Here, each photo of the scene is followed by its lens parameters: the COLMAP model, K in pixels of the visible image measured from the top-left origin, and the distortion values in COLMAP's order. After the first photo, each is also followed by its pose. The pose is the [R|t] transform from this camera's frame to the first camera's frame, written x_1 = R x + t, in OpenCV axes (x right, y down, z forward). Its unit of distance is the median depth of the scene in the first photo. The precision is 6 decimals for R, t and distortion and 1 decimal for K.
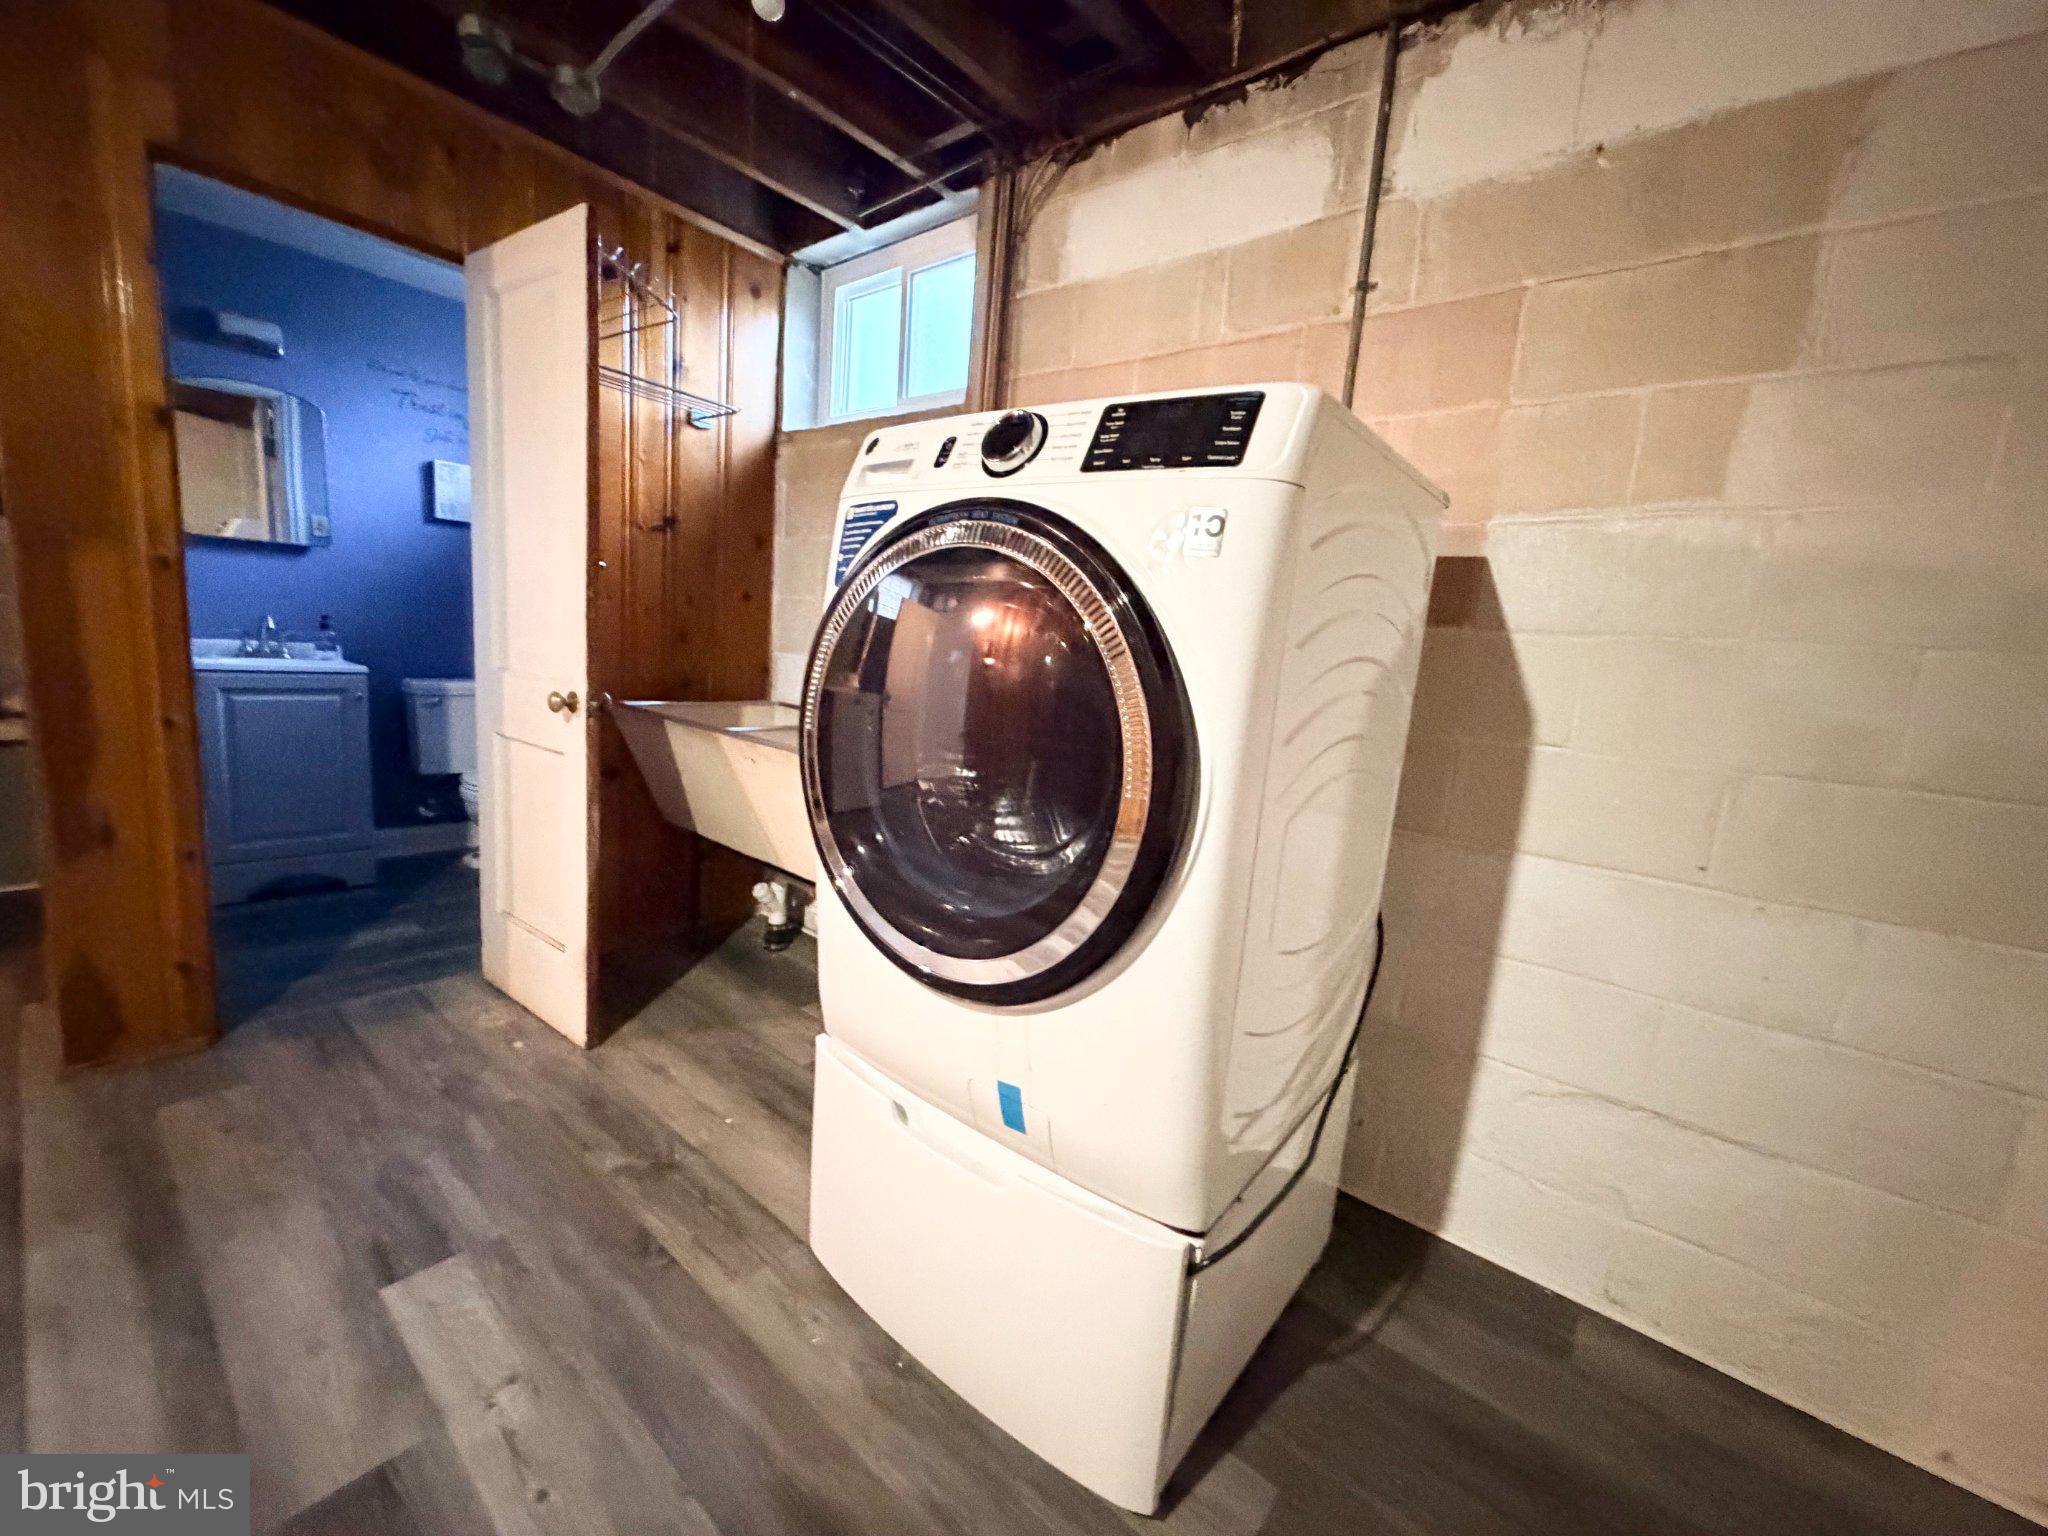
lens RADIAL K [[812.5, 0, 1025.2], [0, 812.5, 777.3], [0, 0, 1]] dist [0.000535, 0.000101]
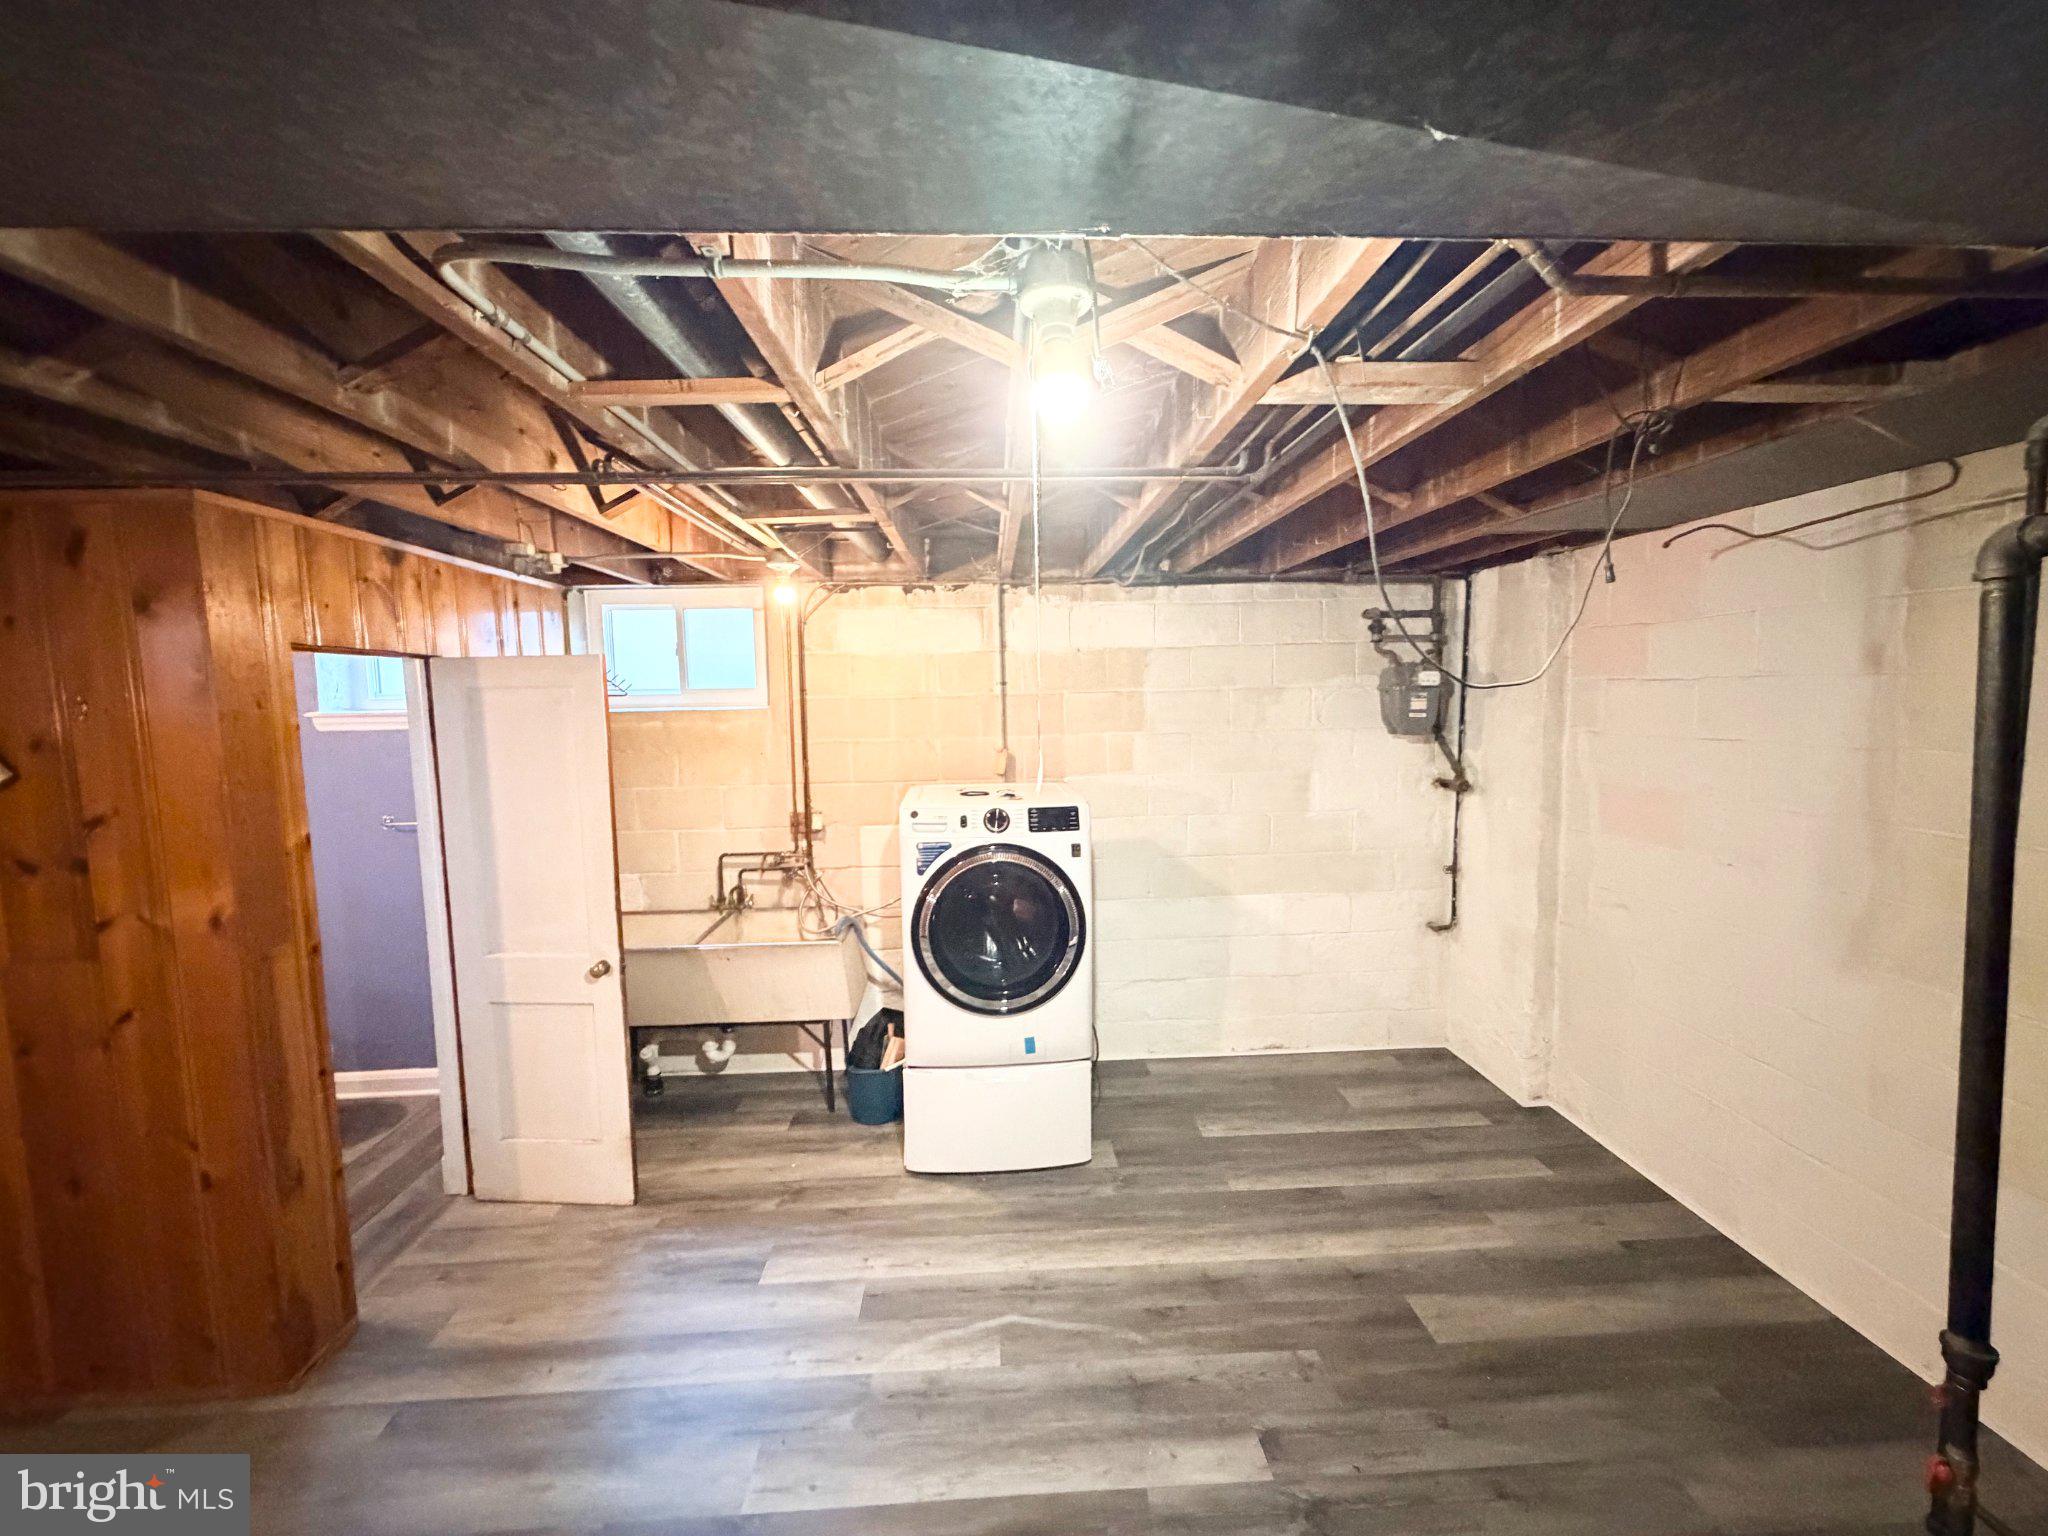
lens RADIAL K [[812.5, 0, 1024.7], [0, 812.5, 763.7], [0, 0, 1]] dist [0.000535, 0.000101]
pose [[0.734785, -0.153833, 0.660626, -1.311111], [0.187173, 0.982113, 0.020510, -0.465552], [-0.651964, 0.108581, 0.750435, -0.917302]]
